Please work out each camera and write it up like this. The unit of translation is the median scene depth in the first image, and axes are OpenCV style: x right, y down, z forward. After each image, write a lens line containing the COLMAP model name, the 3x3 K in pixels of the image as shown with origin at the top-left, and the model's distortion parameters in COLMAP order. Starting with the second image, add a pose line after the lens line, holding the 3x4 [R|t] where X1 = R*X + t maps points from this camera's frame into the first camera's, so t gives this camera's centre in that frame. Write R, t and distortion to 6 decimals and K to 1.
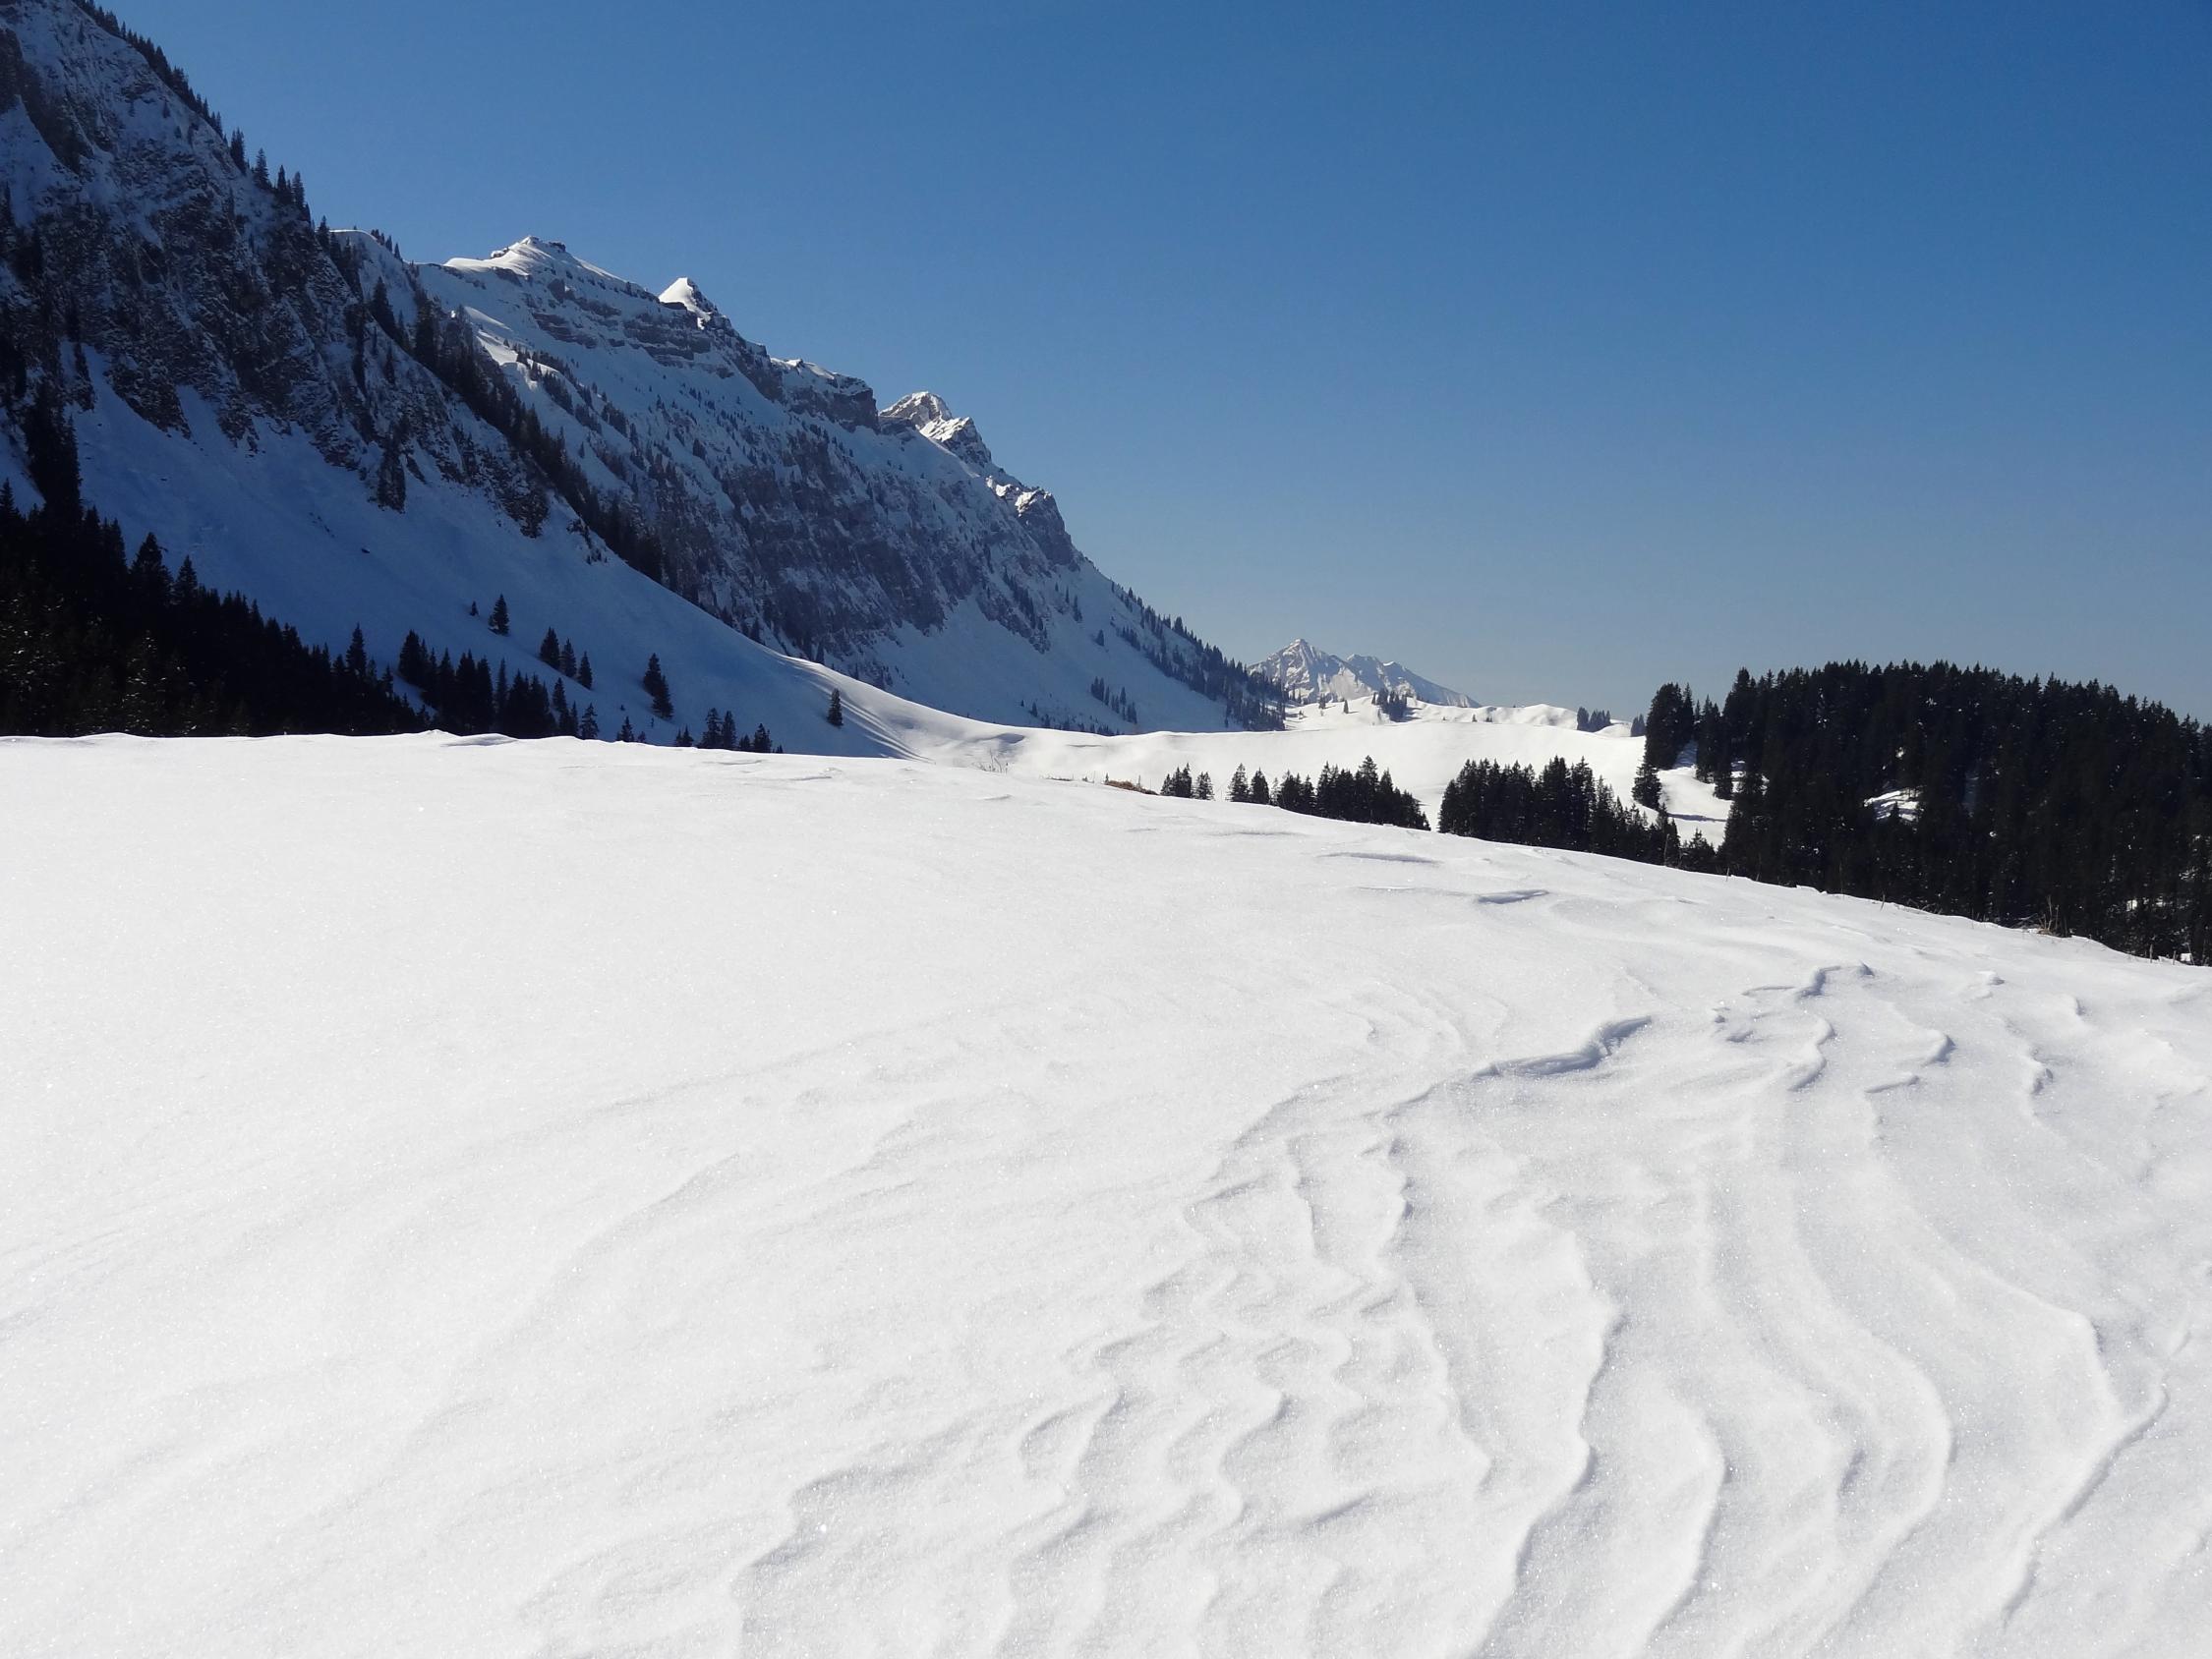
lens RADIAL K [[2752.3, 0, 1111.2], [0, 2752.3, 828.1], [0, 0, 1]] dist [-0.009623, 0.000000]
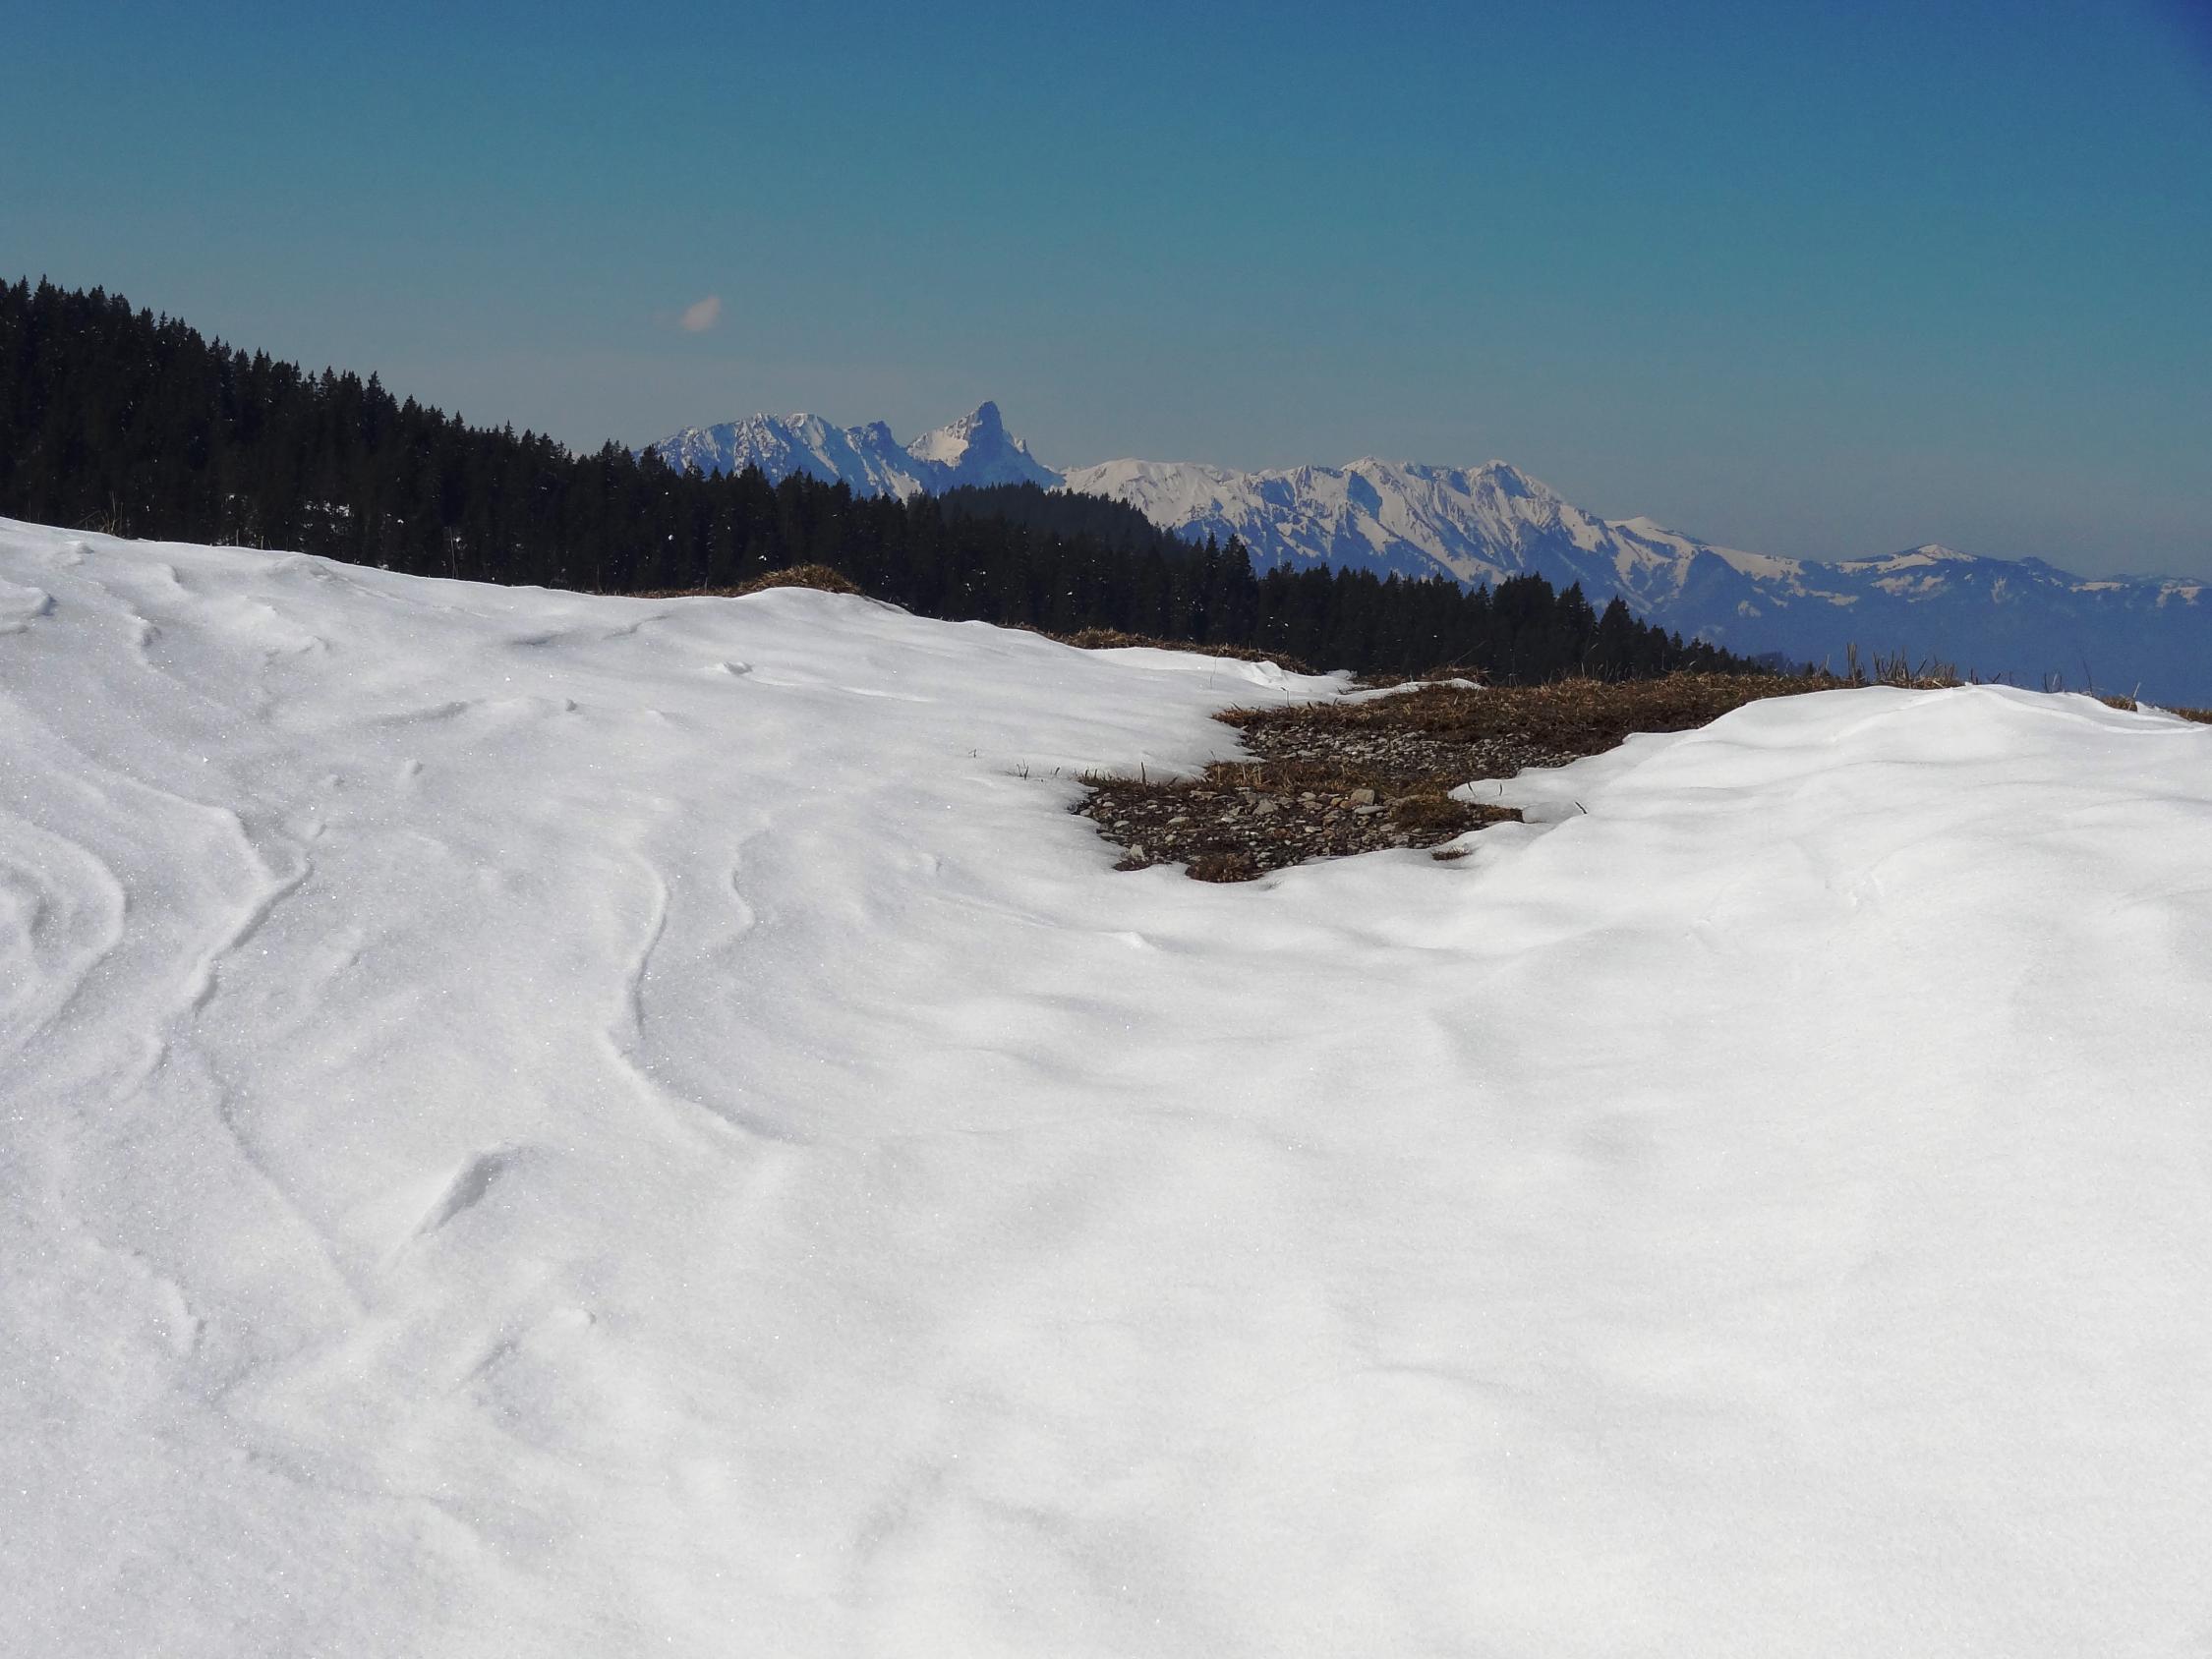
lens RADIAL K [[3755.8, 0, 1103.7], [0, 3755.8, 824.5], [0, 0, 1]] dist [0.026689, 0.000000]
pose [[0.822347, -0.049143, 0.566860, -0.161544], [-0.000219, 0.996236, 0.086684, 0.056134], [-0.568986, -0.071409, 0.819241, -0.314206]]
